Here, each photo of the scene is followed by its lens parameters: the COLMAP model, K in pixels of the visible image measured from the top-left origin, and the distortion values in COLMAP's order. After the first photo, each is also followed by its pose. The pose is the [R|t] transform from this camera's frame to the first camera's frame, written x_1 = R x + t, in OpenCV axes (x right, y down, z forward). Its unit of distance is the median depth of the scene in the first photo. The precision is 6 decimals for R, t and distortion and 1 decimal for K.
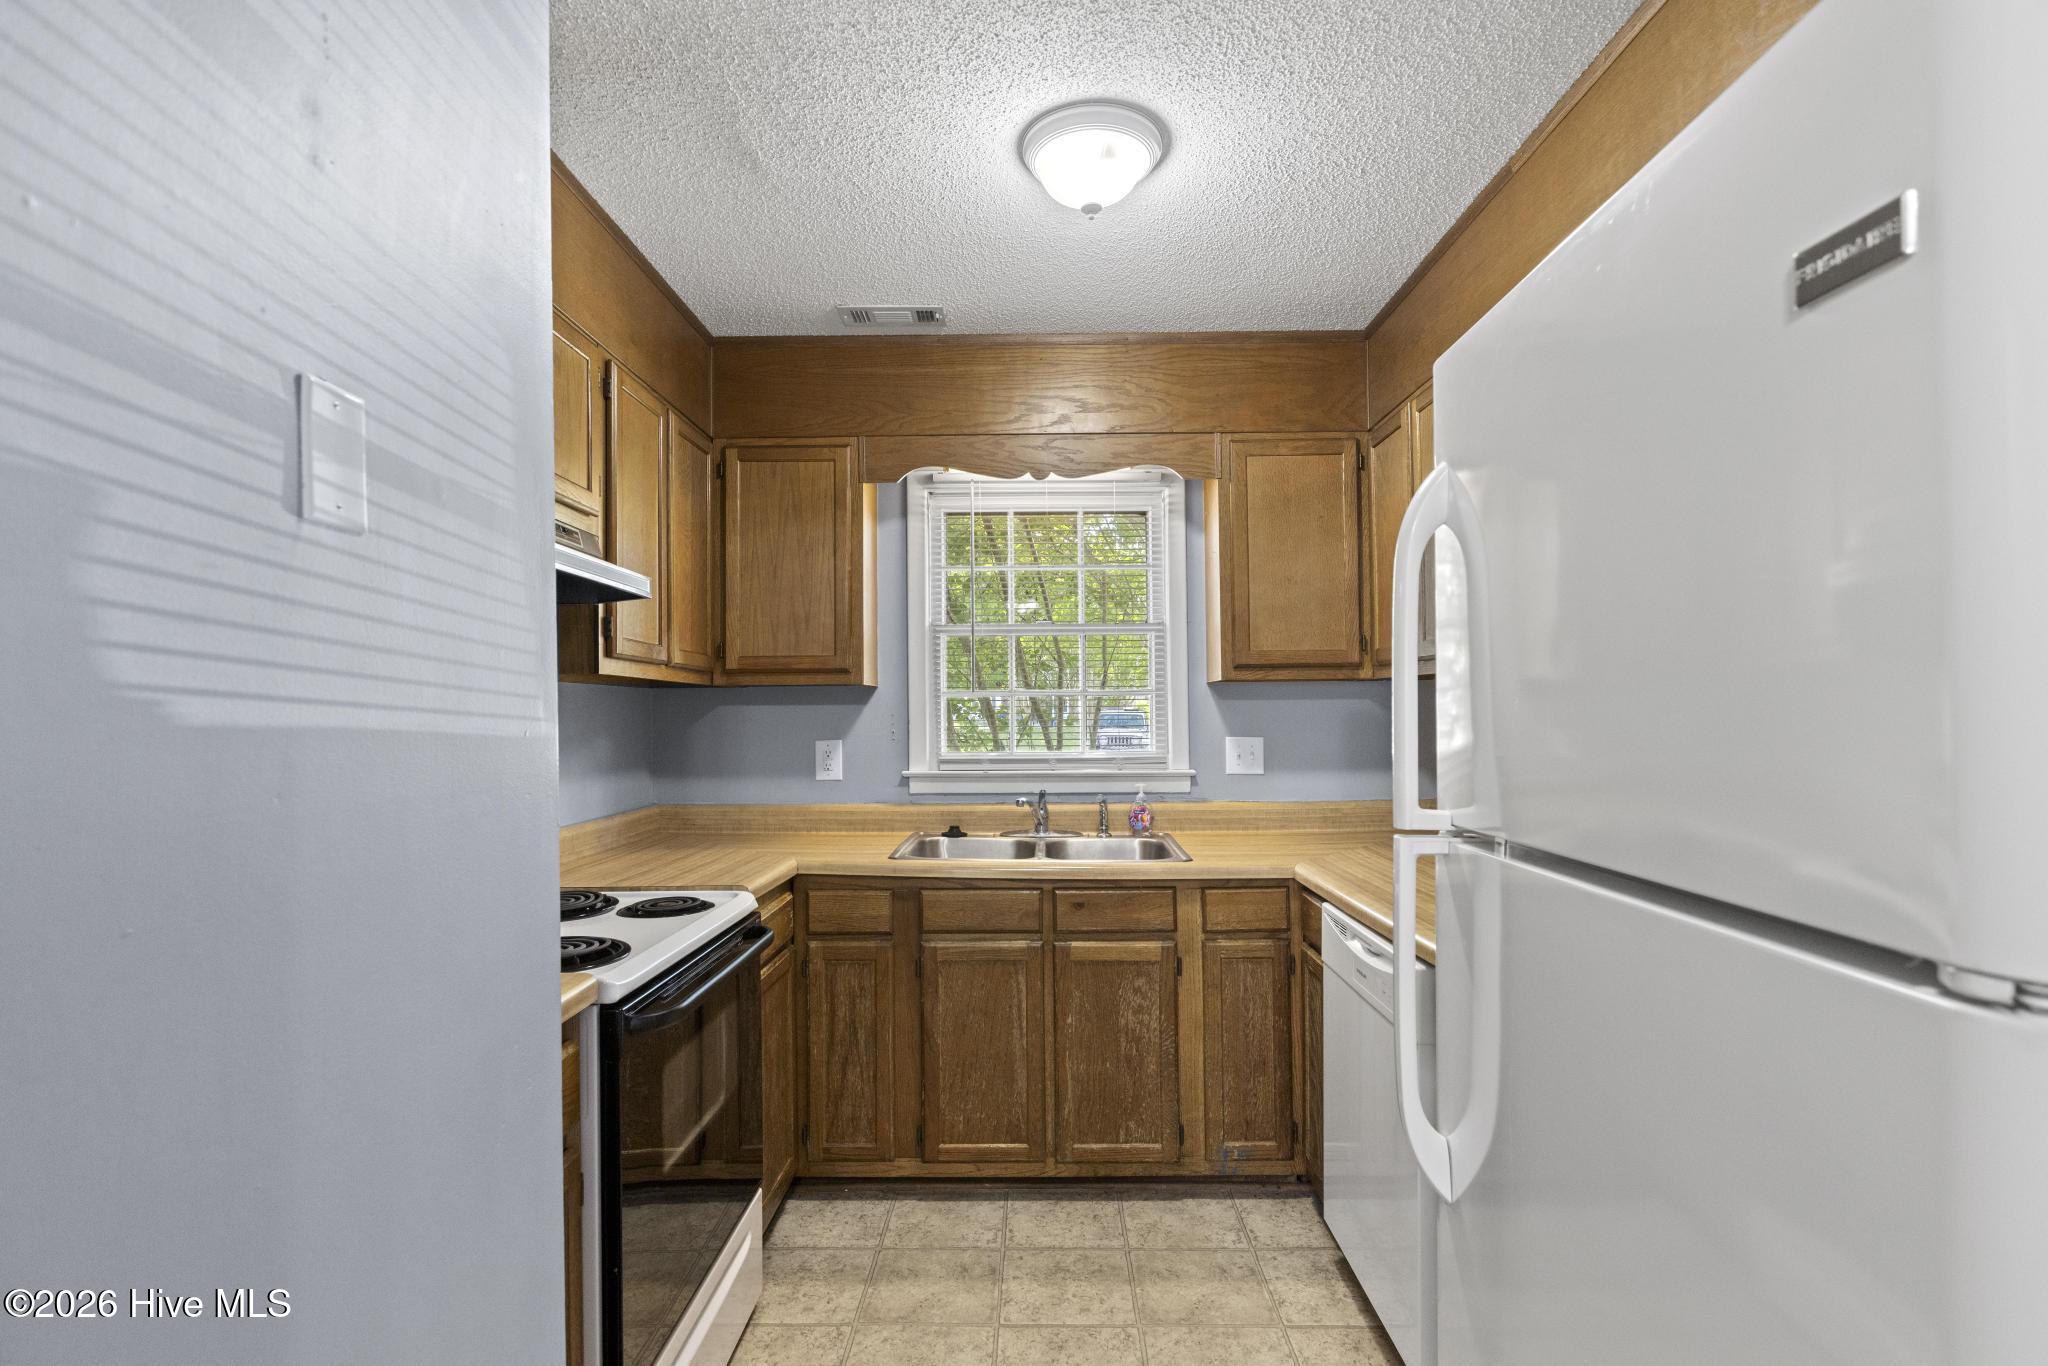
lens RADIAL K [[994.2, 0, 1034.4], [0, 994.2, 695.2], [0, 0, 1]] dist [-0.004508, 0.003261]
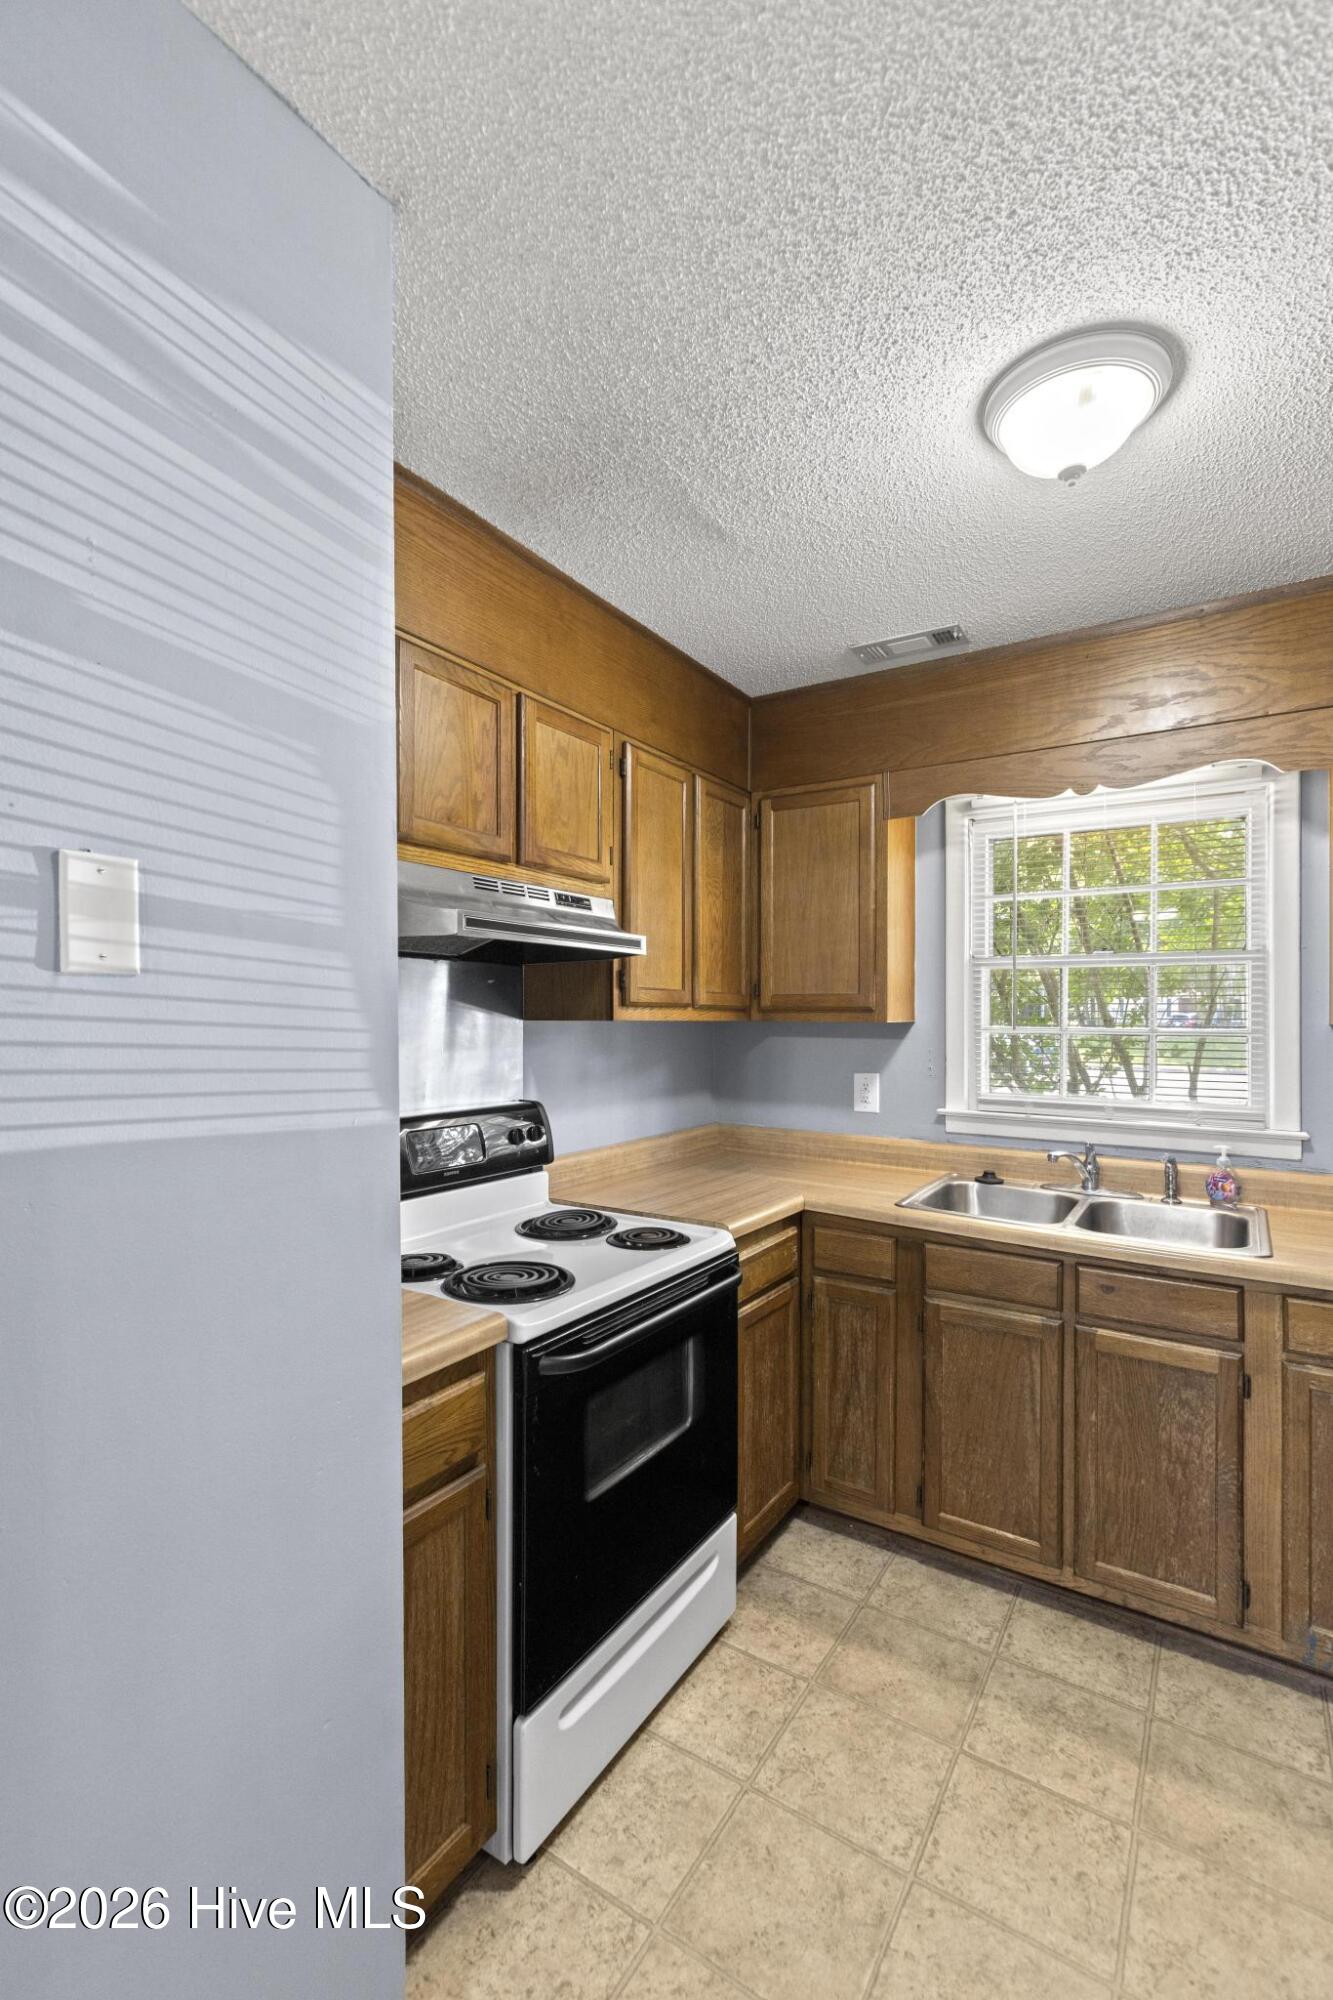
lens RADIAL K [[888.4, 0, 658.3], [0, 888.4, 1011.3], [0, 0, 1]] dist [0.005289, -0.002137]
pose [[0.841730, 0.011419, -0.539778, 0.131022], [-0.000618, 0.999796, 0.020187, -0.044942], [0.539899, -0.016658, 0.841565, 0.142455]]
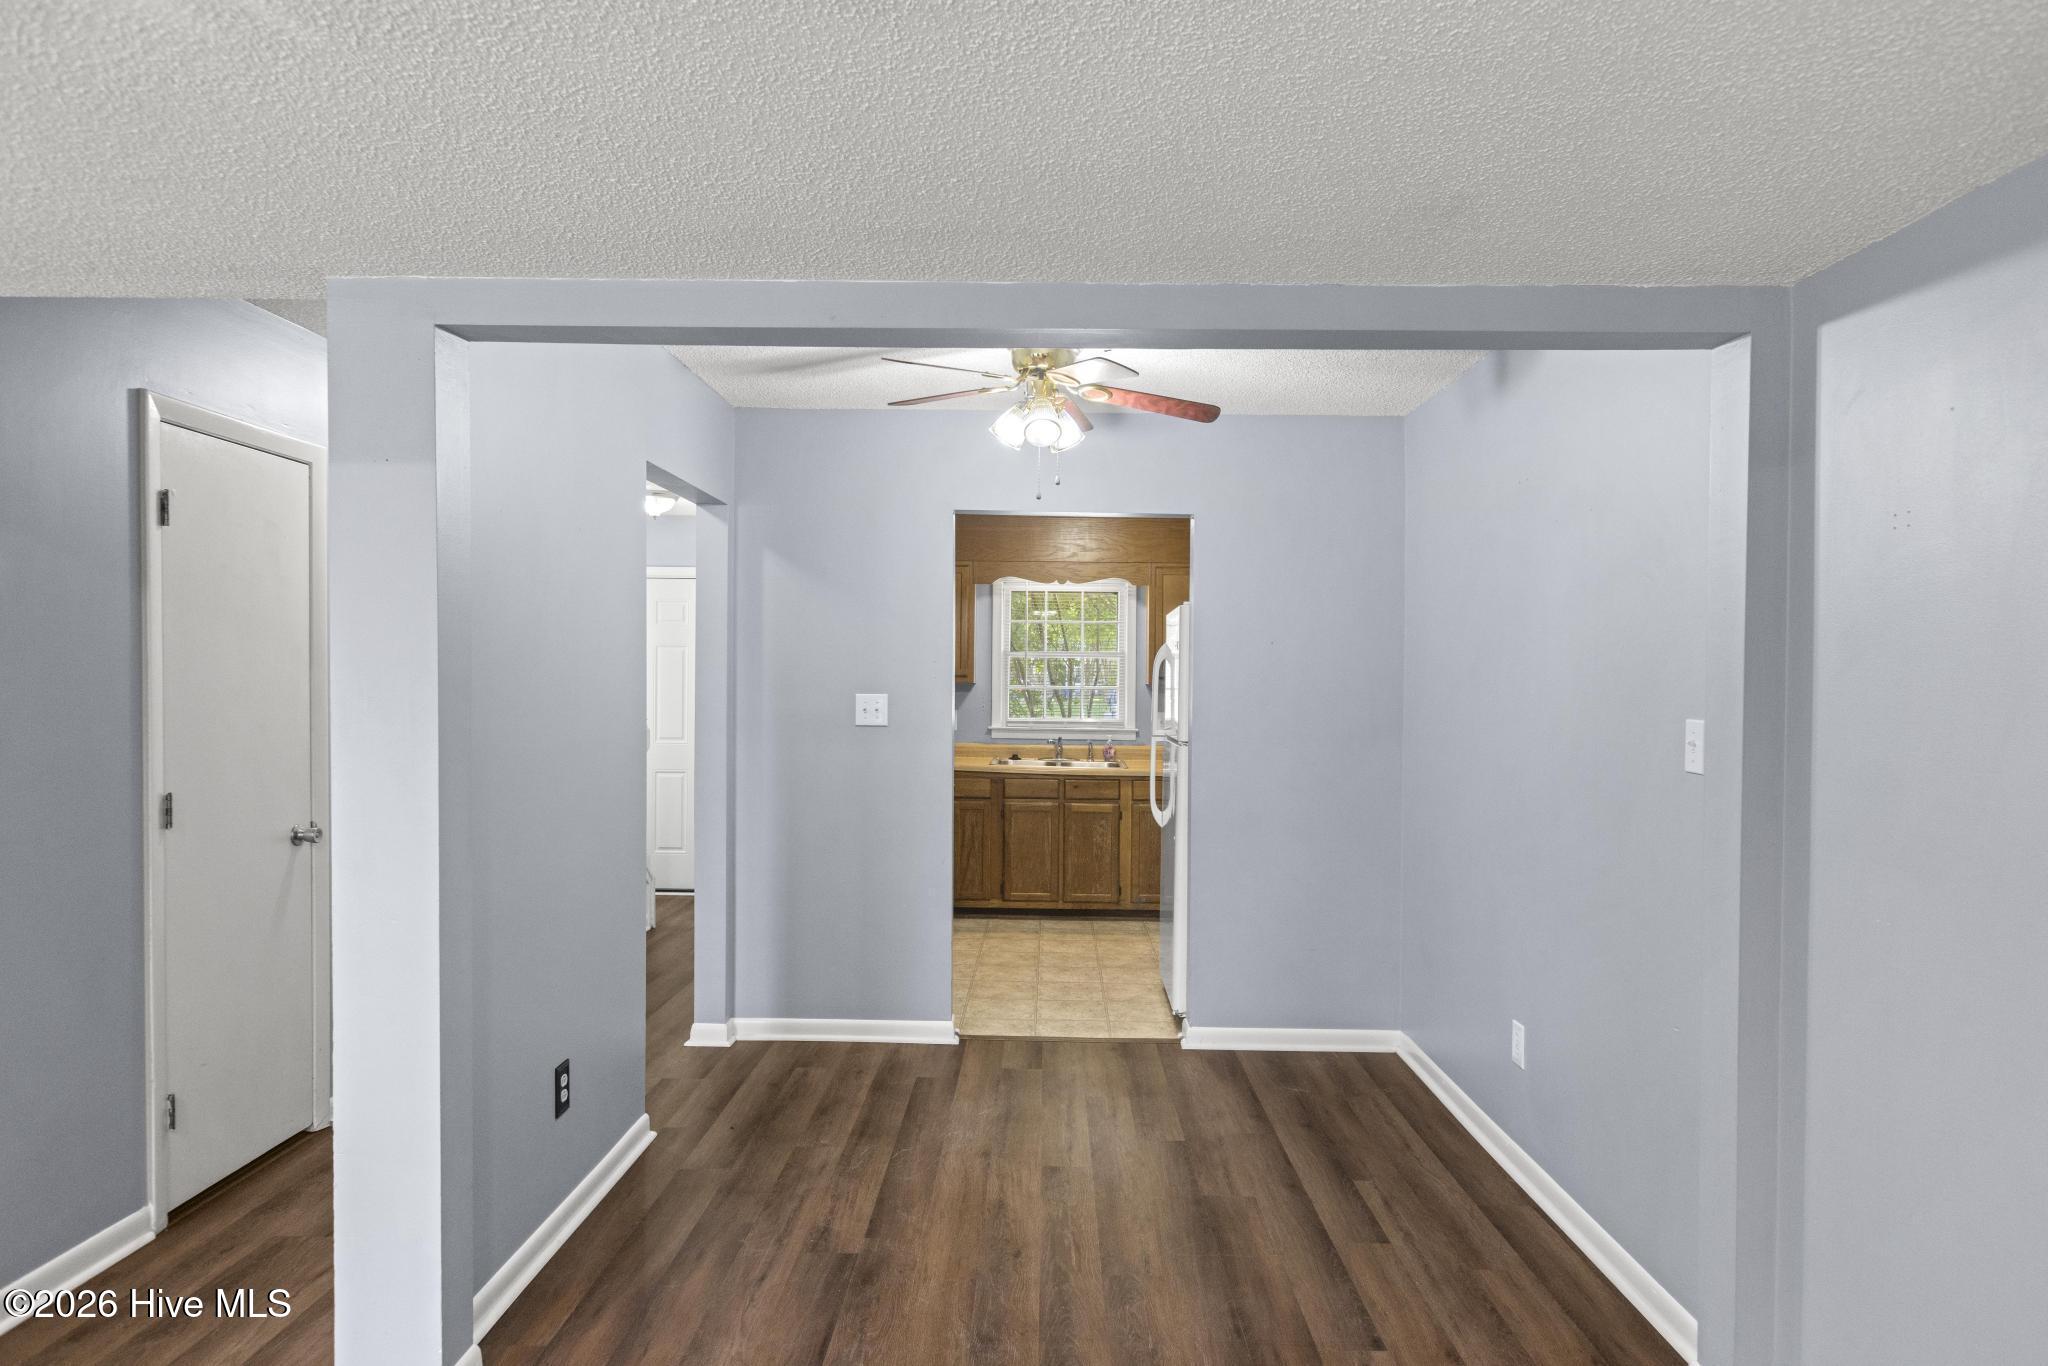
lens RADIAL K [[1184.0, 0, 1034.0], [0, 1184.0, 686.4], [0, 0, 1]] dist [-0.005117, -0.004673]
pose [[0.999757, 0.020507, -0.008148, -0.031225], [-0.020327, 0.999562, 0.021495, -0.065897], [0.008585, -0.021324, 0.999736, -1.622095]]
